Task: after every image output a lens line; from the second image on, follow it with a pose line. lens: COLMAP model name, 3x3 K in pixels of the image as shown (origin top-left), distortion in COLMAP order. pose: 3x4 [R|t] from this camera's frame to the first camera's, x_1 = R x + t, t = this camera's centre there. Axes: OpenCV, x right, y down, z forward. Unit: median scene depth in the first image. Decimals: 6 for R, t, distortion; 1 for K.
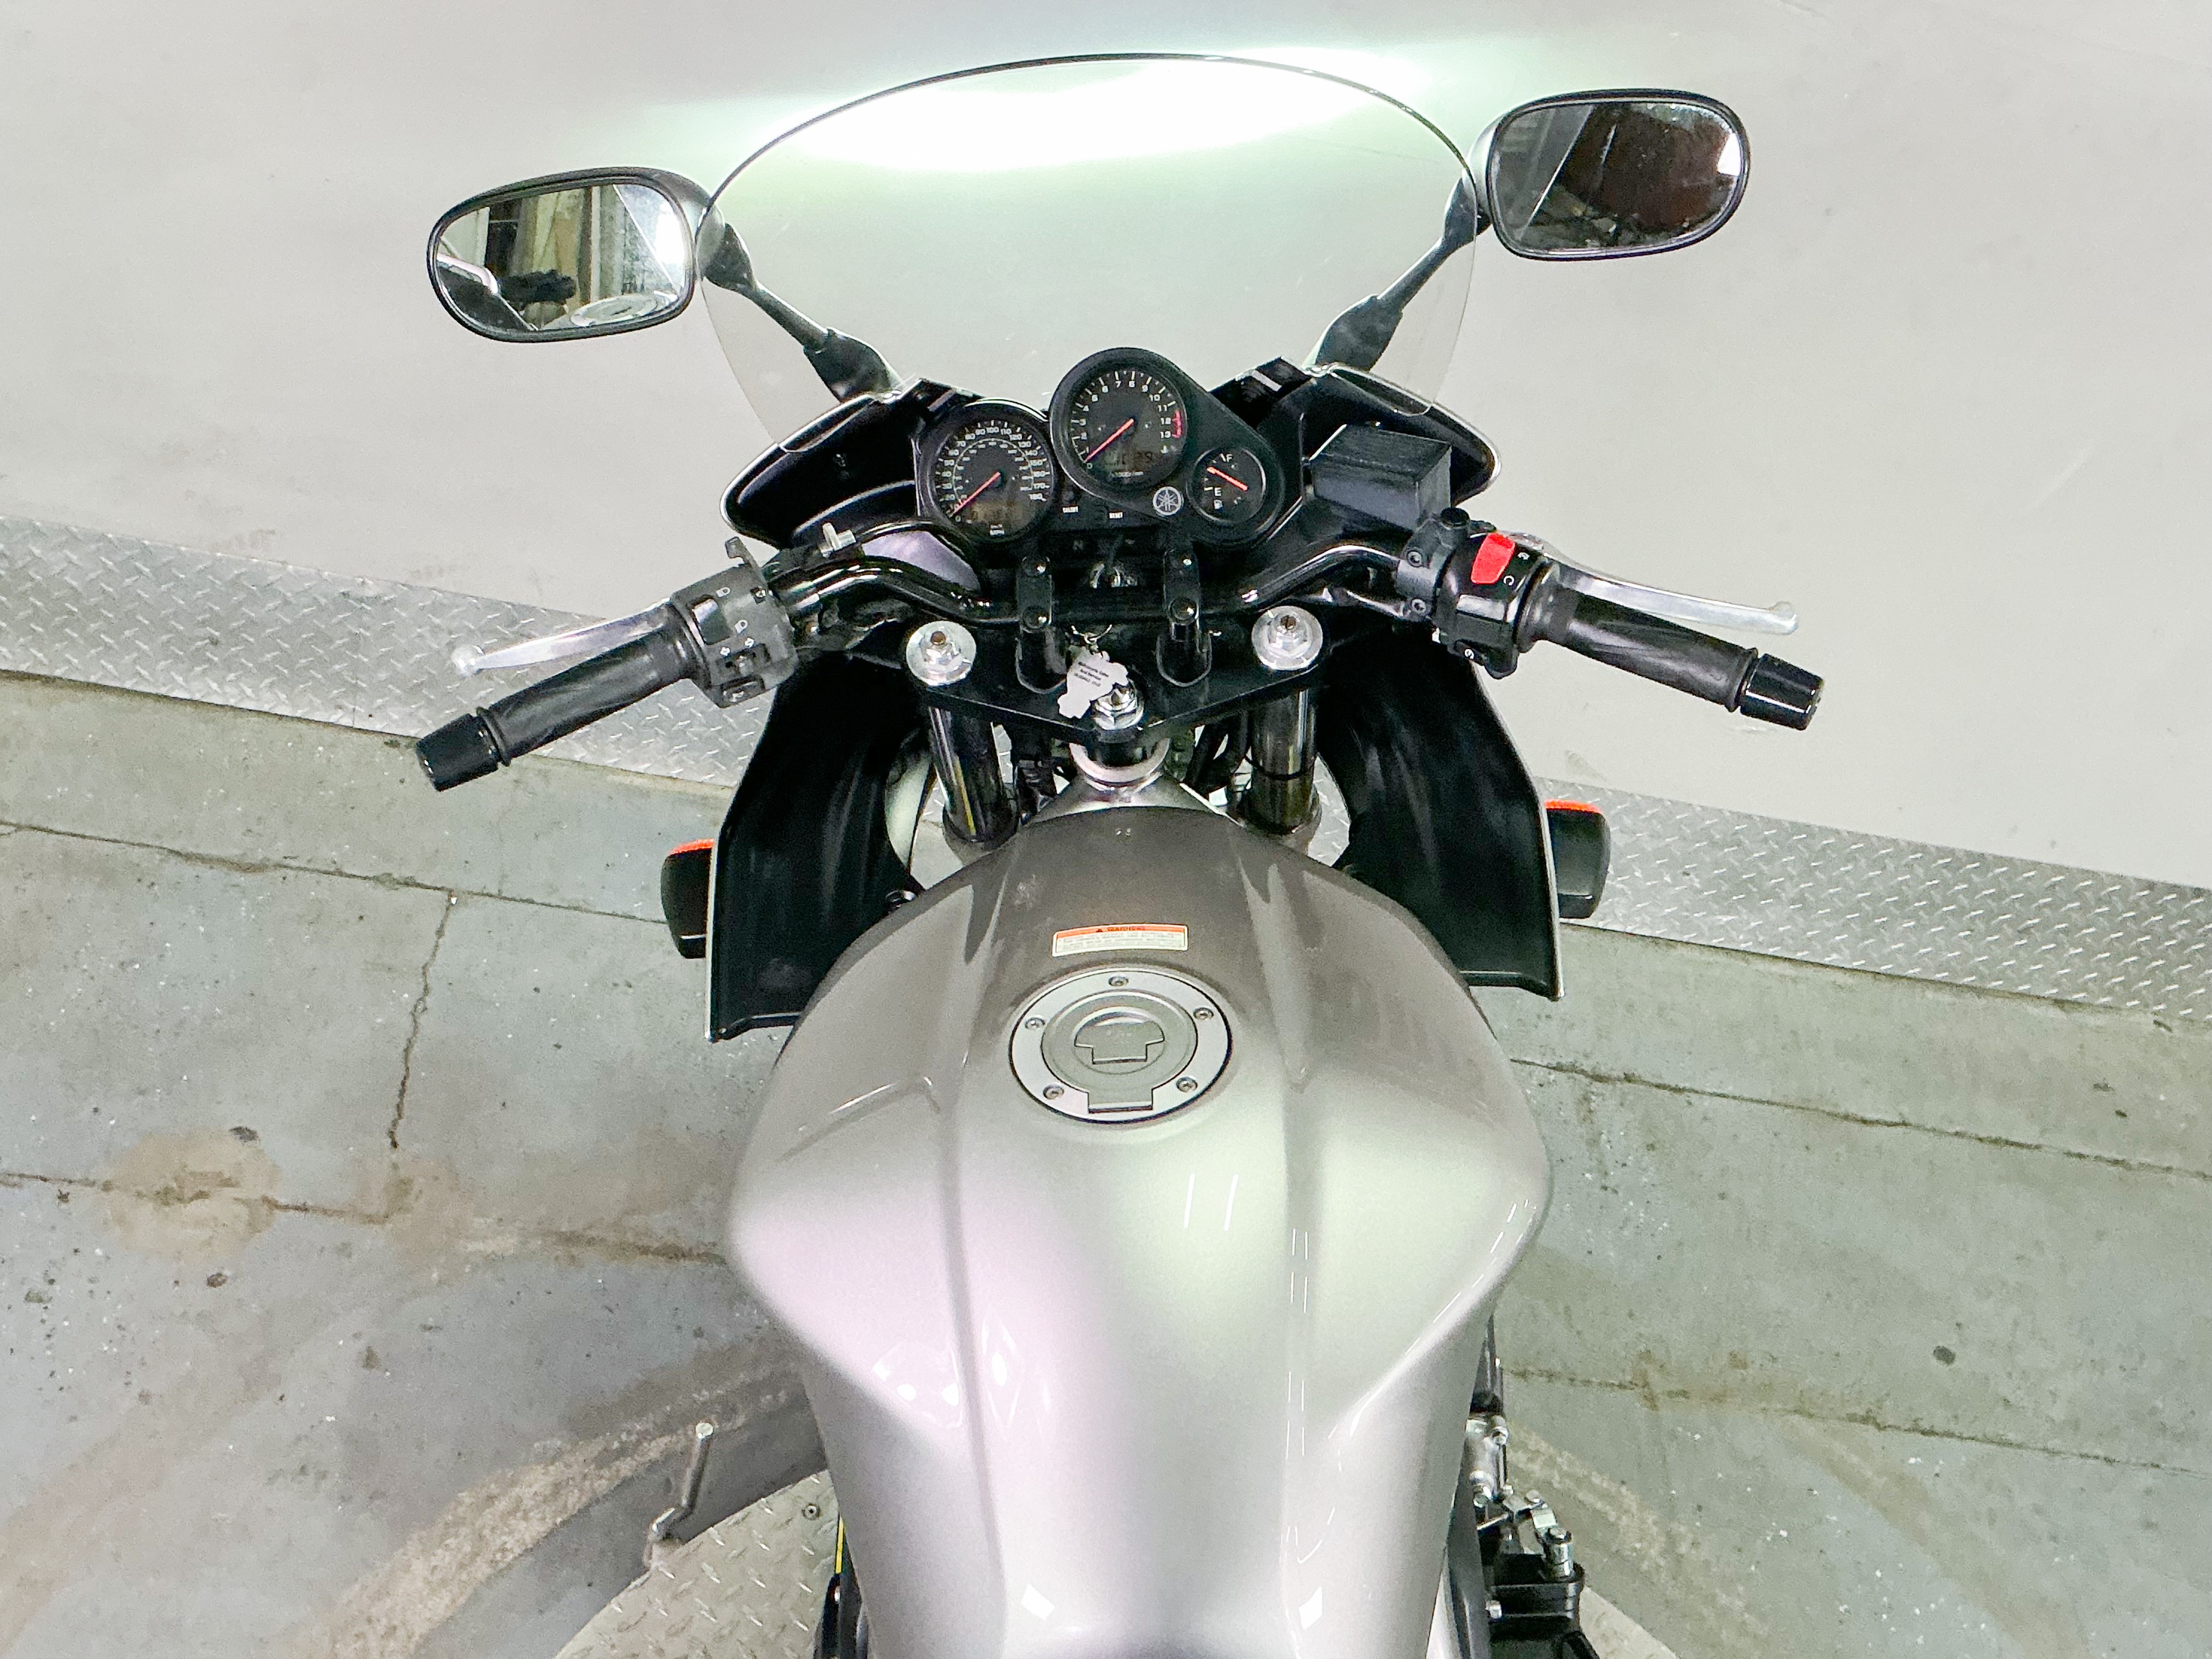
lens RADIAL K [[2424.5, 0, 1103.6], [0, 2424.5, 816.6], [0, 0, 1]] dist [0.063884, 0.000000]
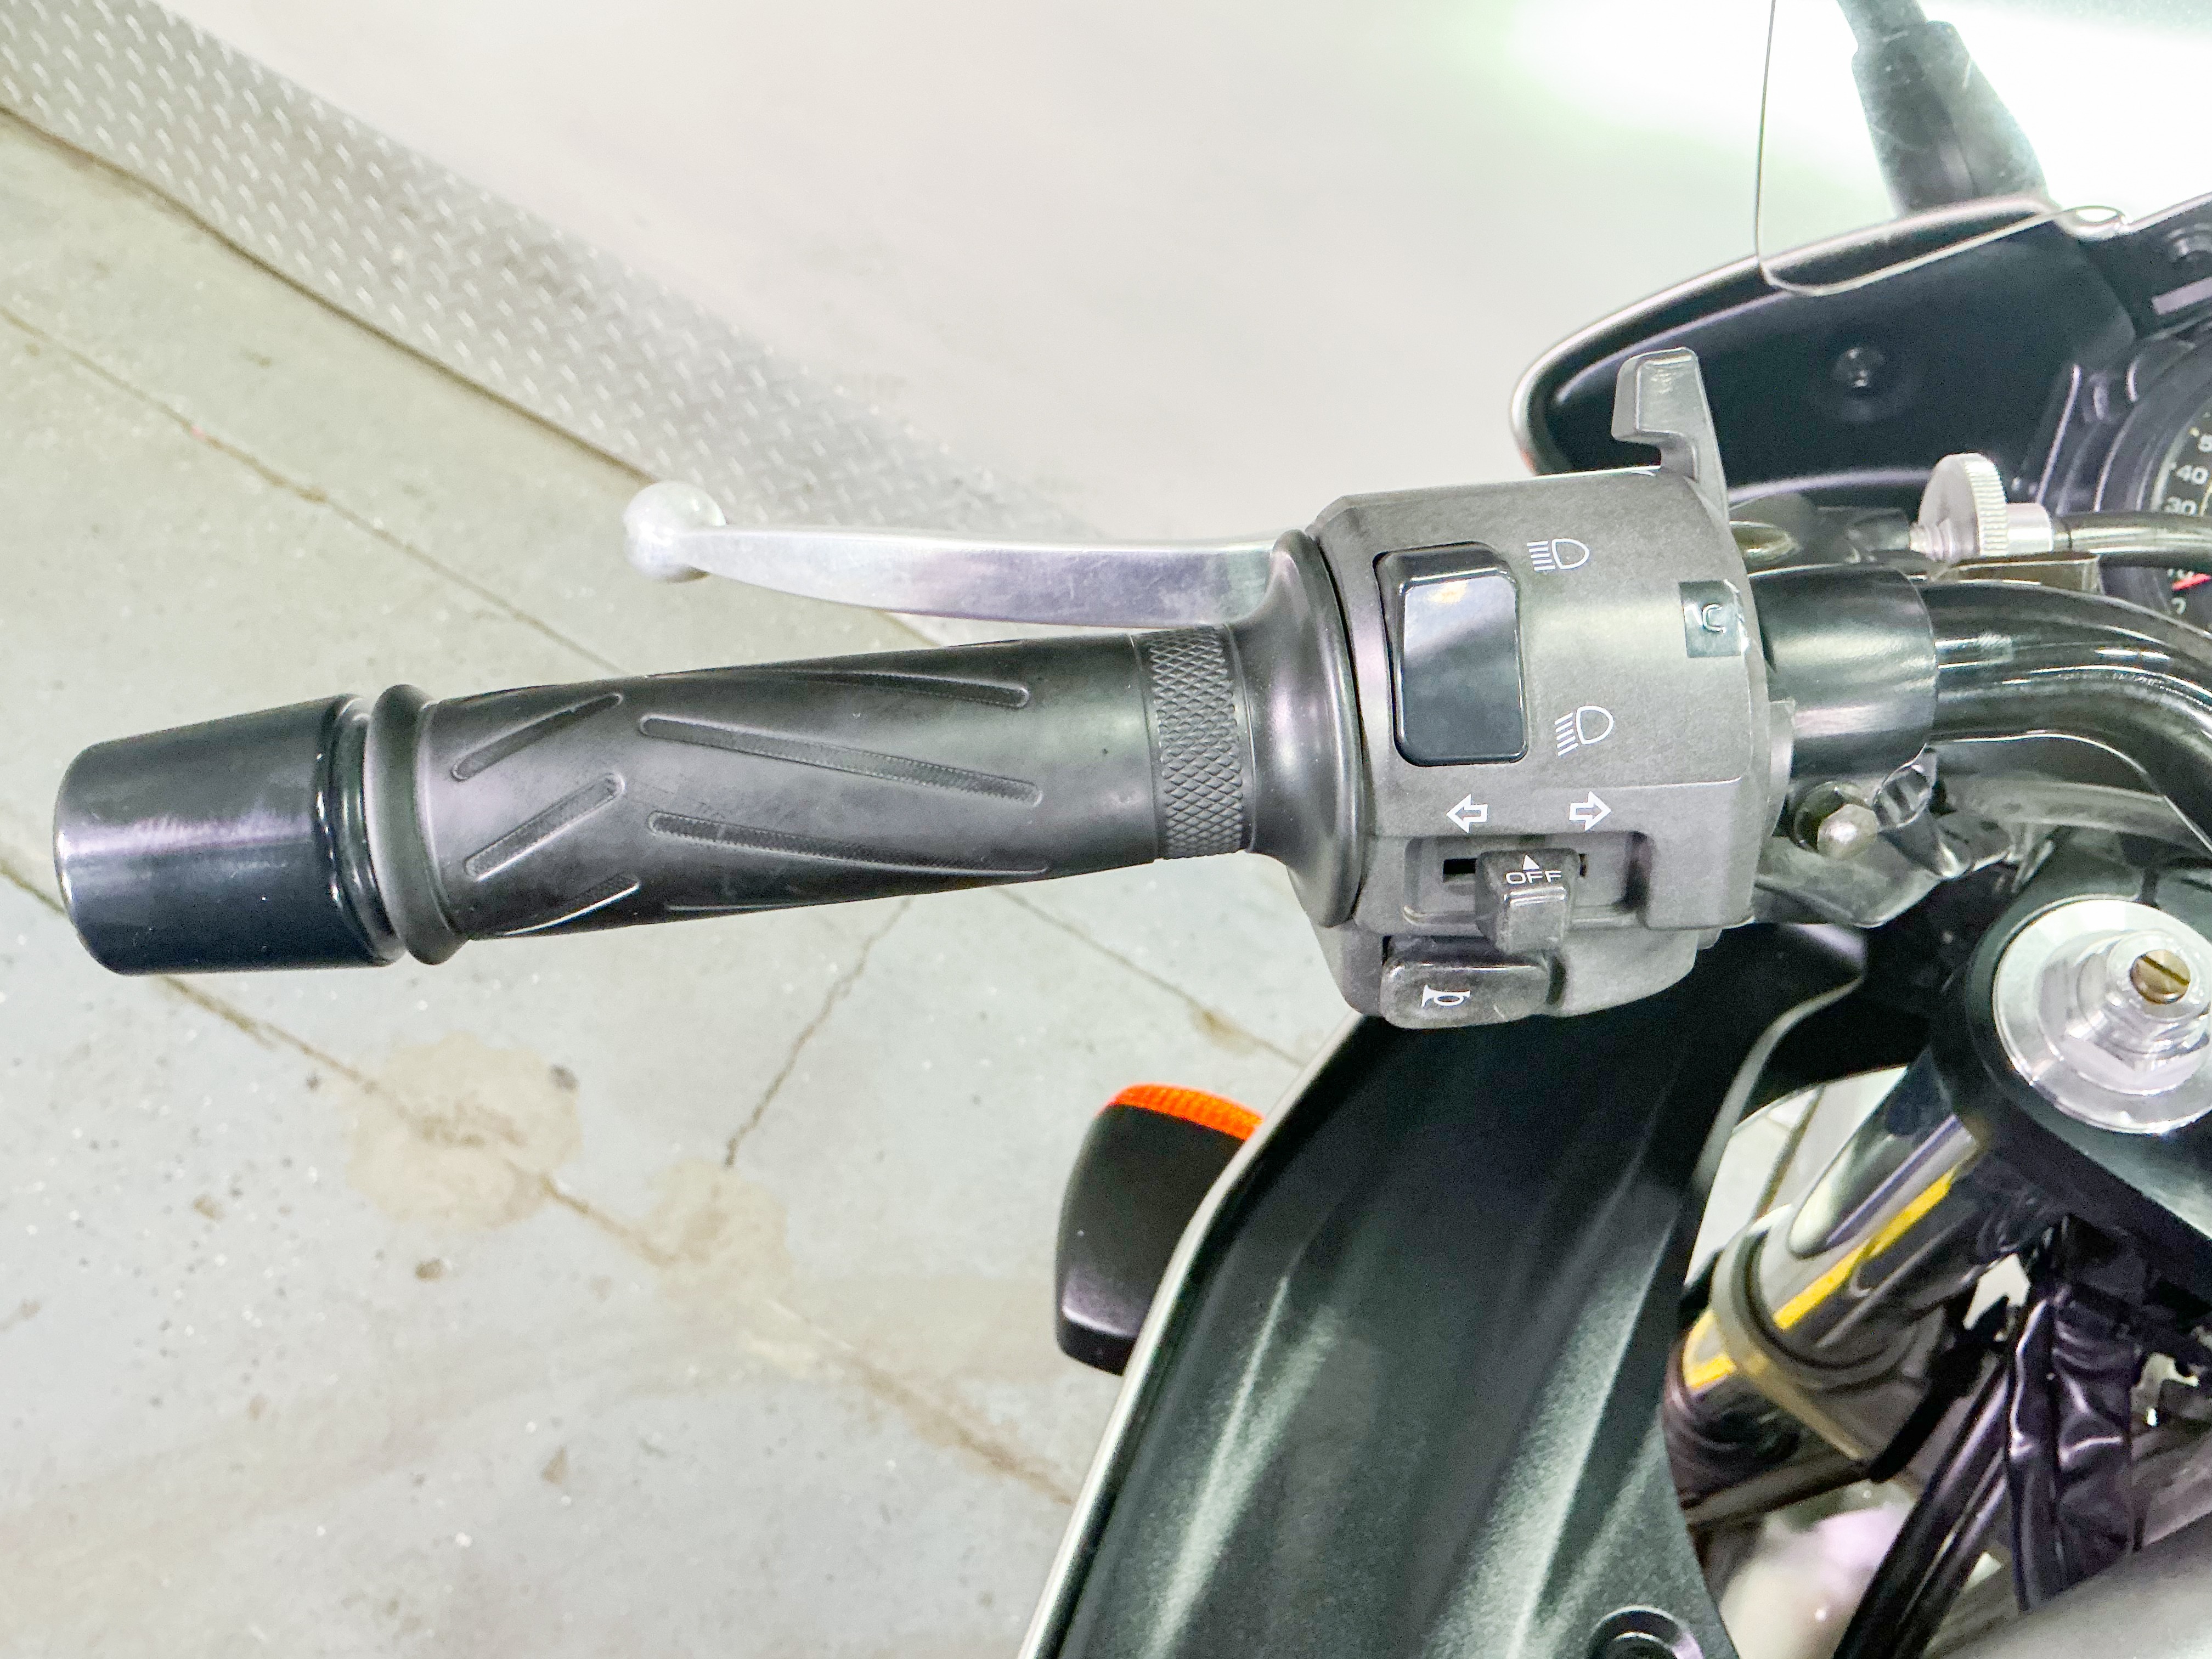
lens RADIAL K [[1855.8, 0, 1116.4], [0, 1855.8, 830.0], [0, 0, 1]] dist [0.049260, -0.130330]
pose [[0.908190, 0.347785, -0.232887, -0.087170], [-0.345330, 0.937006, 0.052604, -0.038714], [0.236511, 0.032648, 0.971080, 0.498339]]
